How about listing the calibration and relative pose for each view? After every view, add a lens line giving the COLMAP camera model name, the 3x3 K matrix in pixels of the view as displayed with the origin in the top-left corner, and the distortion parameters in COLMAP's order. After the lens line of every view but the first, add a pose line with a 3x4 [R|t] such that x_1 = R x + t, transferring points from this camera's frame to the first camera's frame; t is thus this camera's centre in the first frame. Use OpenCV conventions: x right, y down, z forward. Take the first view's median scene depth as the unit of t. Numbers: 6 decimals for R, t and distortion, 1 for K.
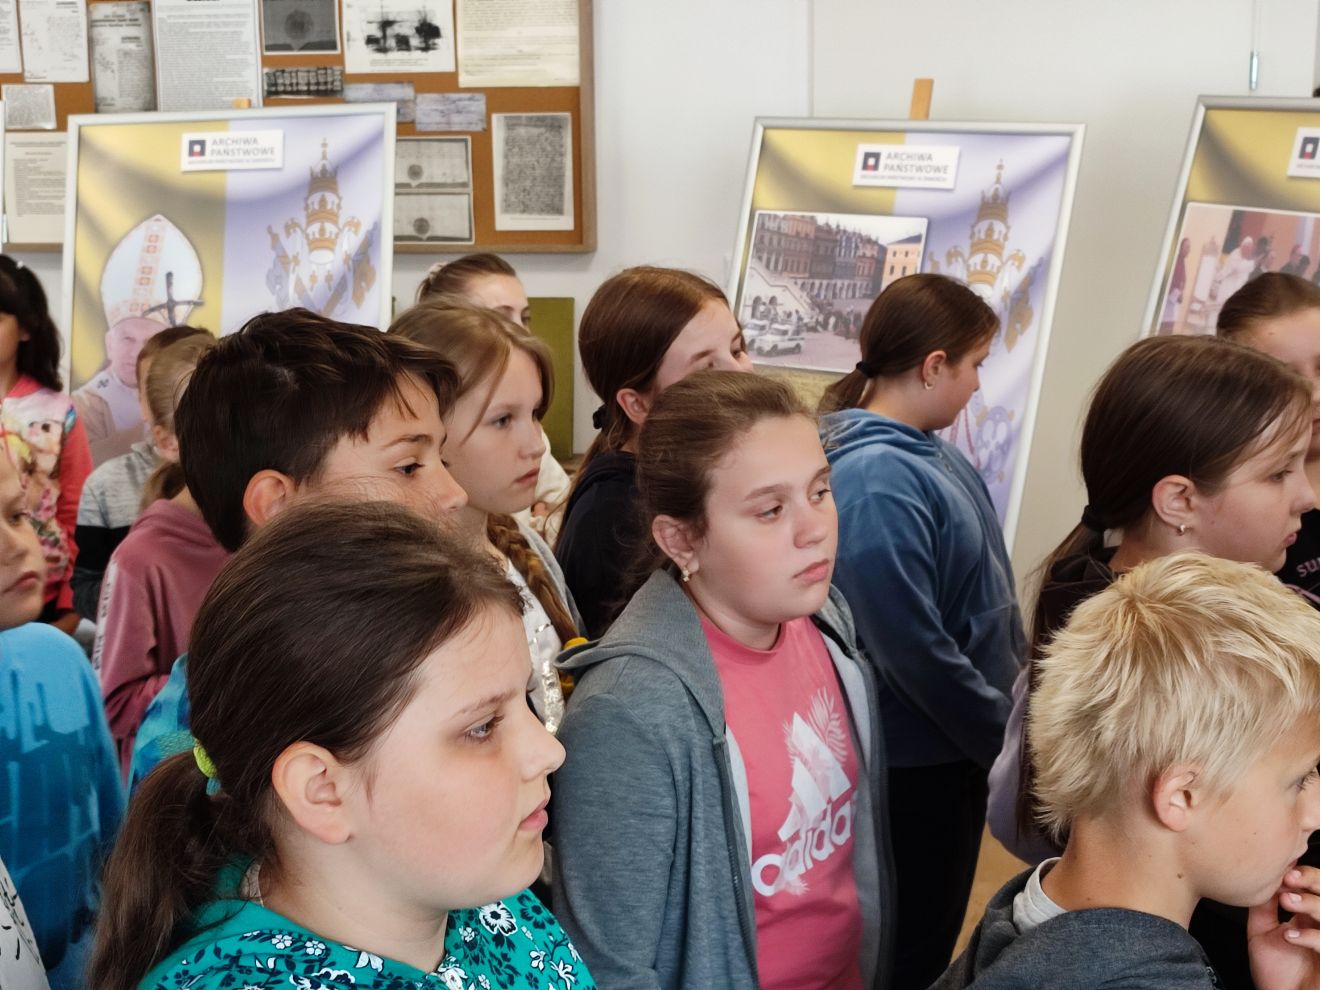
lens RADIAL K [[1910.4, 0, 660.0], [0, 1910.4, 495.0], [0, 0, 1]] dist [0.221248, -1.144060]
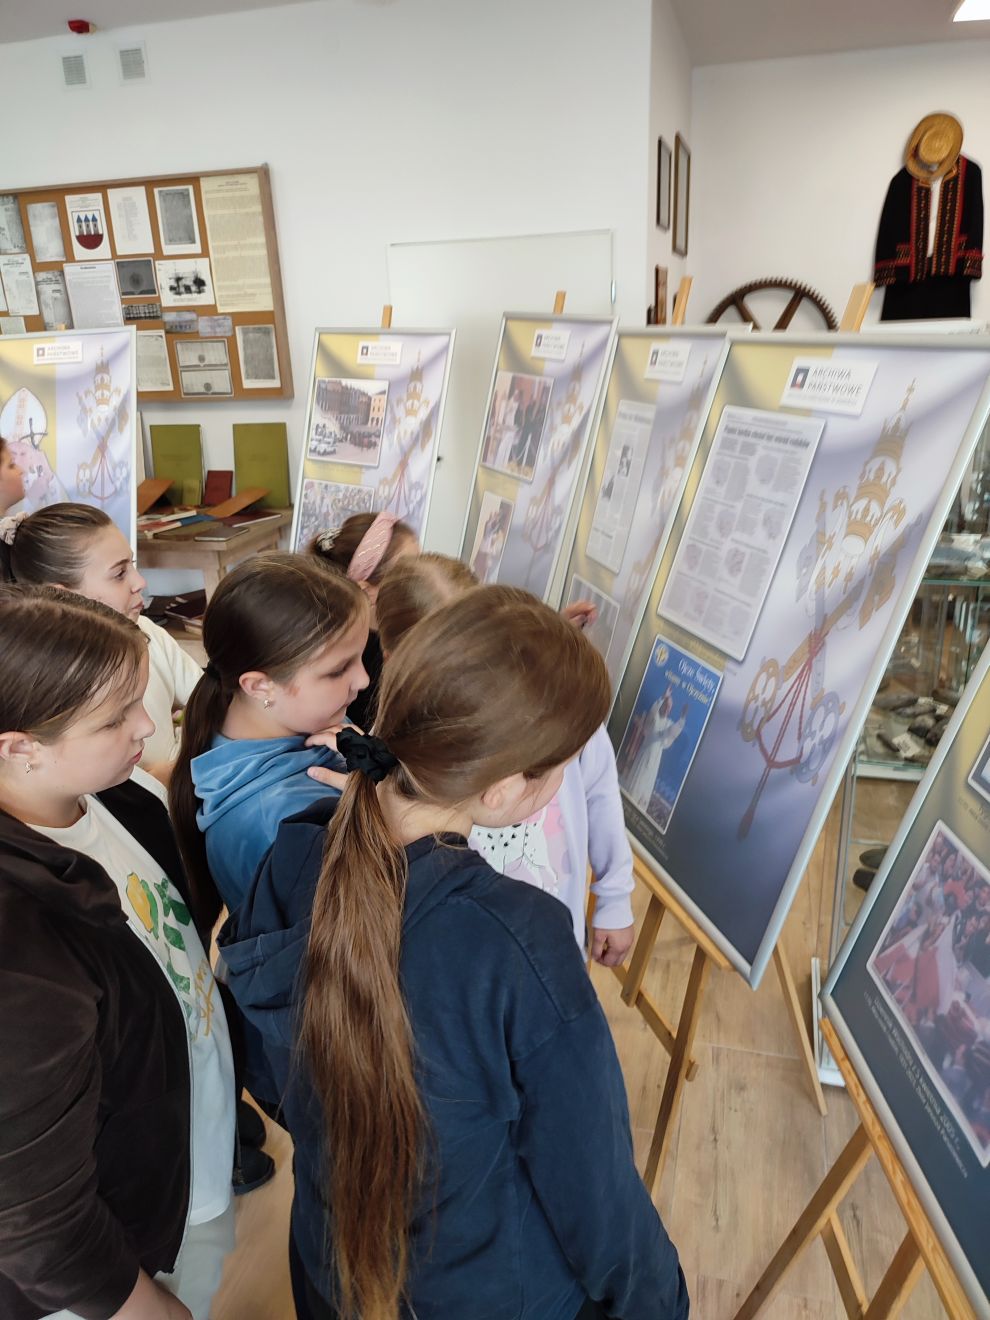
lens RADIAL K [[954.7, 0, 491.7], [0, 954.7, 661.2], [0, 0, 1]] dist [0.043385, -0.048564]
pose [[0.997429, -0.006473, -0.071366, 0.285728], [0.017402, 0.987979, 0.153603, -0.012369], [0.069514, -0.154450, 0.985552, 0.022691]]
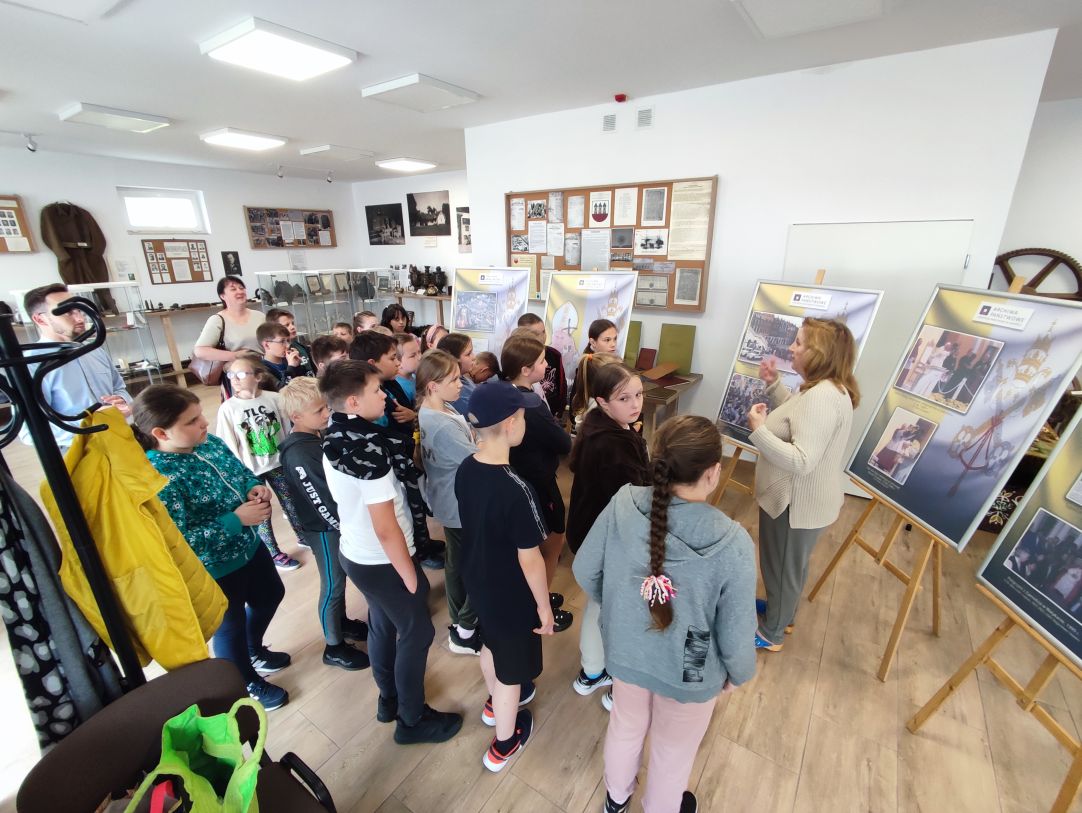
lens RADIAL K [[490.3, 0, 537.6], [0, 490.3, 411.7], [0, 0, 1]] dist [-0.004359, 0.000255]
pose [[0.920789, 0.129667, -0.367877, 0.040427], [-0.077328, 0.985092, 0.153667, -0.082265], [0.382318, -0.113048, 0.917089, 0.143817]]
